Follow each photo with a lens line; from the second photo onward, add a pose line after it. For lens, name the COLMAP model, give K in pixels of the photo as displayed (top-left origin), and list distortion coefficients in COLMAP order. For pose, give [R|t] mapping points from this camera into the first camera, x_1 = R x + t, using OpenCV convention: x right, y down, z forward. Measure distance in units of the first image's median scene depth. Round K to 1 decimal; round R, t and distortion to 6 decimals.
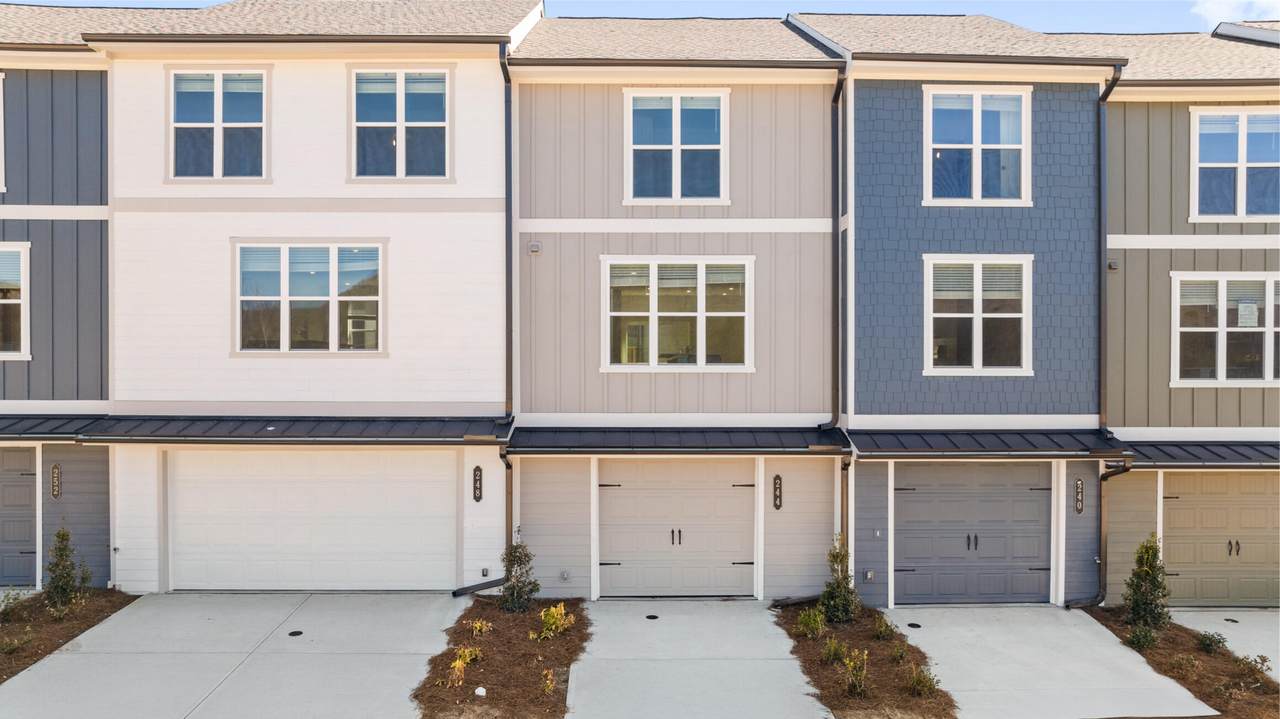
lens RADIAL K [[930.3, 0, 631.0], [0, 930.3, 367.8], [0, 0, 1]] dist [-0.020265, -0.002372]
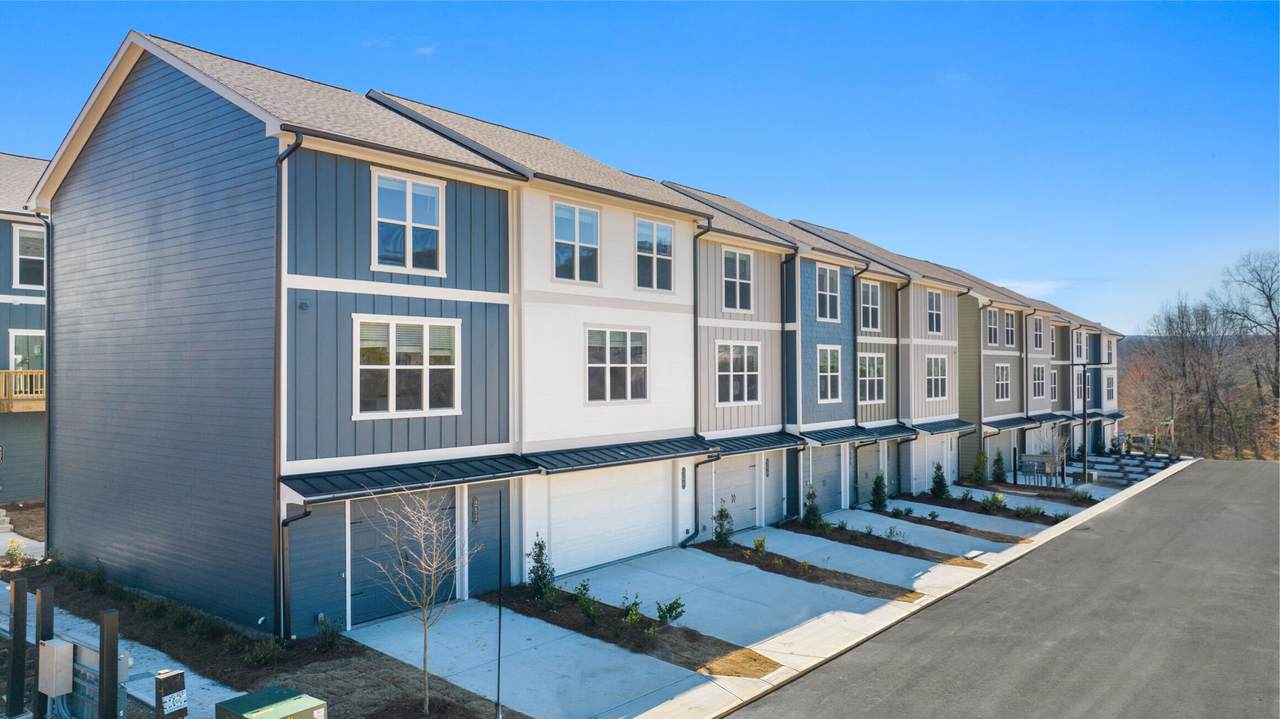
lens RADIAL K [[930.3, 0, 645.3], [0, 930.3, 365.0], [0, 0, 1]] dist [-0.020265, -0.002372]
pose [[0.617229, 0.000476, 0.786783, -1.503379], [0.034056, 0.999046, -0.027322, -0.032644], [-0.786046, 0.043658, 0.616624, 0.039753]]
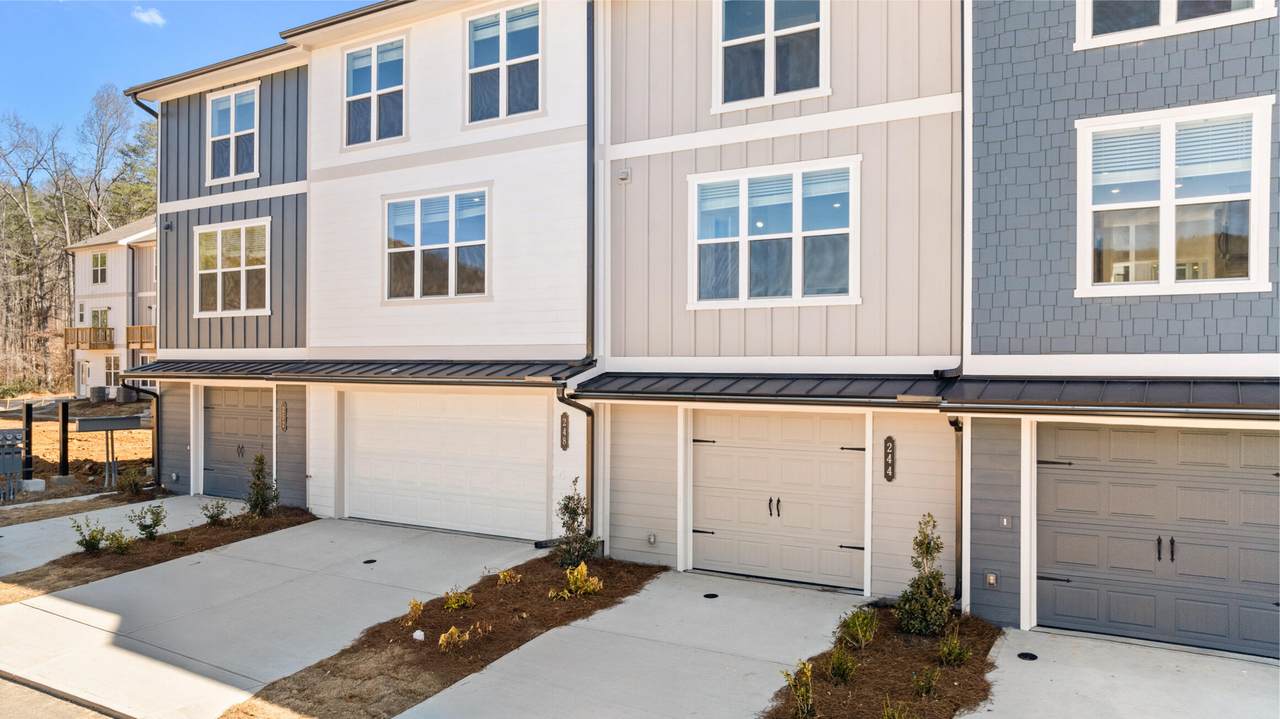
lens RADIAL K [[930.3, 0, 637.8], [0, 930.3, 359.3], [0, 0, 1]] dist [-0.020265, -0.002372]
pose [[0.841962, -0.003004, -0.539529, 0.405244], [0.001878, 0.999995, -0.002637, 0.054539], [0.539534, 0.001207, 0.841963, 0.246950]]
